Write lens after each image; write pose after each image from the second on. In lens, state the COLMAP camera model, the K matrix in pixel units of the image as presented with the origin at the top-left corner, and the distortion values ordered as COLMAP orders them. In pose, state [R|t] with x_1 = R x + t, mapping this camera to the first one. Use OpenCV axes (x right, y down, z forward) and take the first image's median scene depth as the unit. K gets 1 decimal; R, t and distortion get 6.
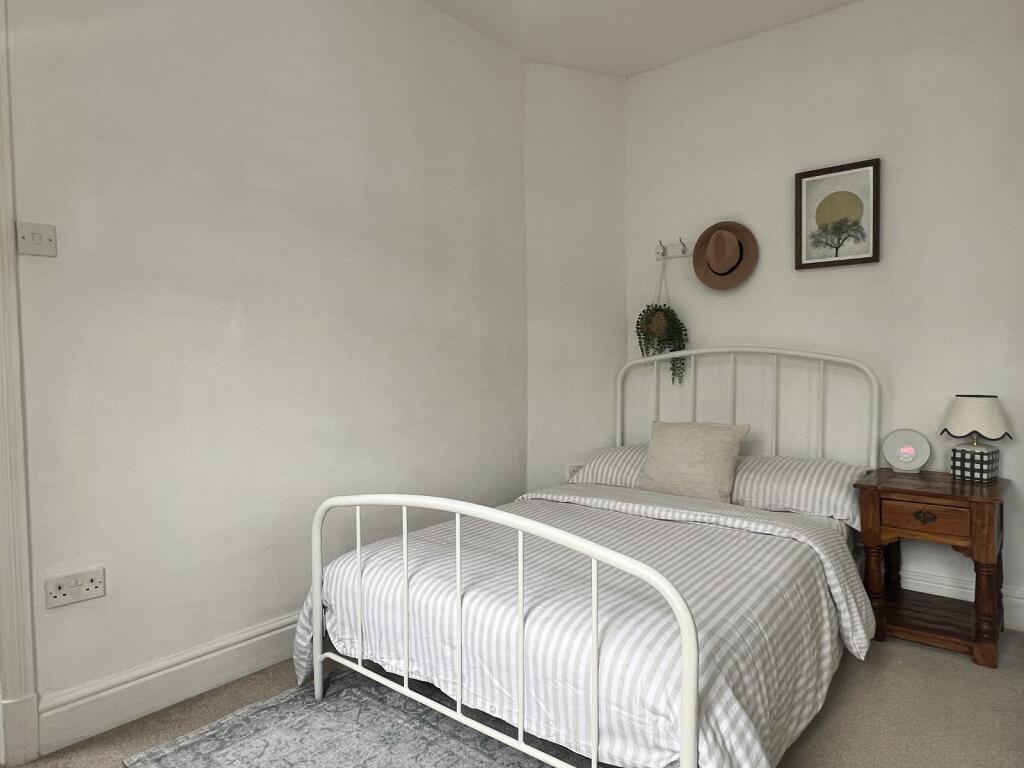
lens RADIAL K [[647.4, 0, 512.0], [0, 647.4, 384.0], [0, 0, 1]] dist [-0.001032, -0.000097]
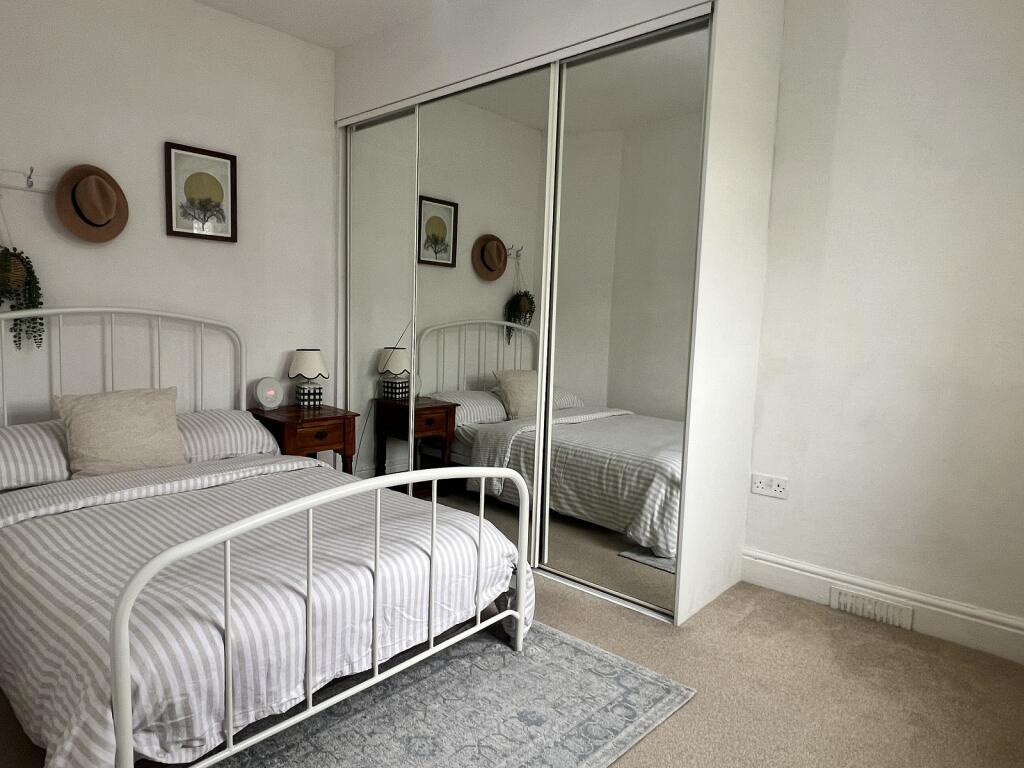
lens RADIAL K [[627.4, 0, 512.0], [0, 627.4, 384.0], [0, 0, 1]] dist [-0.003124, -0.000720]
pose [[0.035475, -0.098235, 0.994531, -0.616601], [0.003013, 0.995163, 0.098190, -0.037925], [-0.999366, -0.000487, 0.035600, 0.438989]]
